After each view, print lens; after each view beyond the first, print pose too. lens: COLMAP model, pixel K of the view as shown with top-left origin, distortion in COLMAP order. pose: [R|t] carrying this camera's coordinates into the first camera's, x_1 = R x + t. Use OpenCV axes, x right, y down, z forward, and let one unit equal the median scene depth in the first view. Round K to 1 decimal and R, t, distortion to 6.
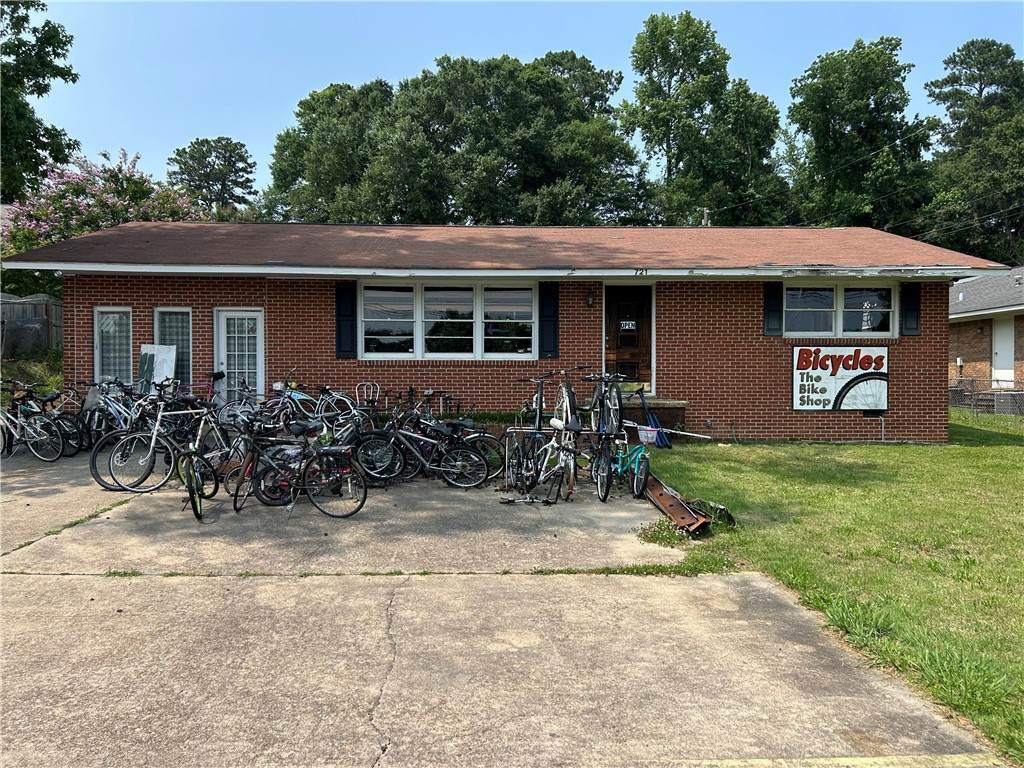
lens RADIAL K [[770.4, 0, 510.4], [0, 770.4, 390.8], [0, 0, 1]] dist [0.063331, -0.068129]
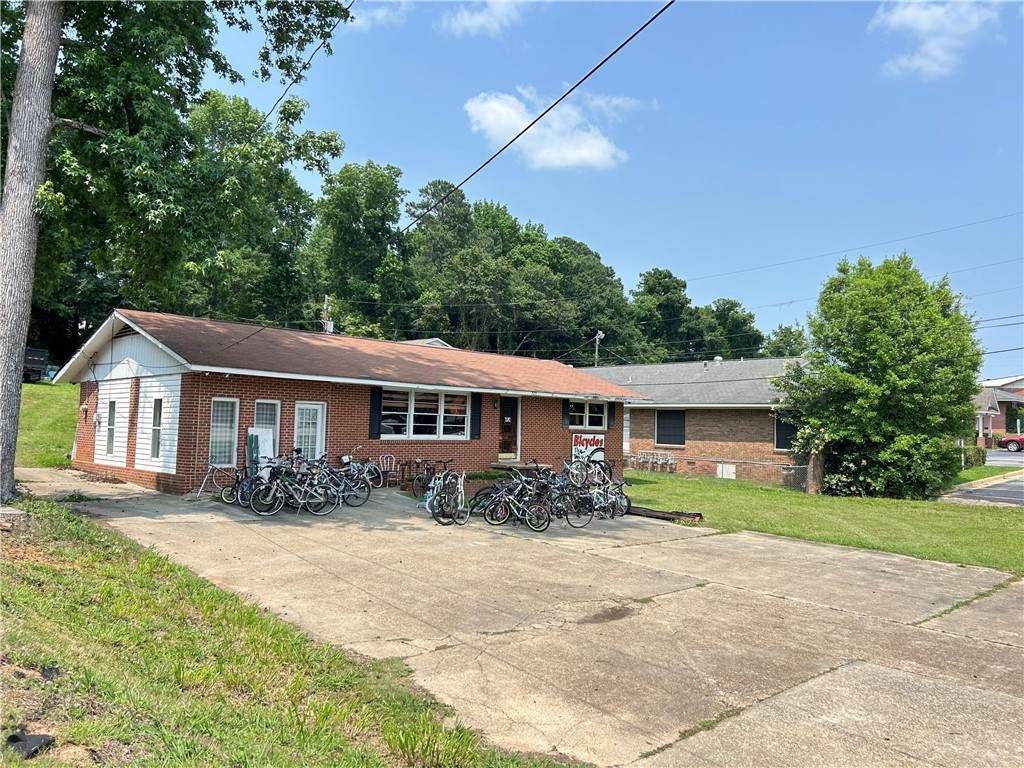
lens RADIAL K [[770.4, 0, 511.8], [0, 770.4, 378.5], [0, 0, 1]] dist [0.063331, -0.068129]
pose [[0.735326, 0.061986, 0.674873, -0.993996], [-0.015621, 0.997094, -0.074560, -0.049323], [-0.677534, 0.044284, 0.734157, -0.259892]]
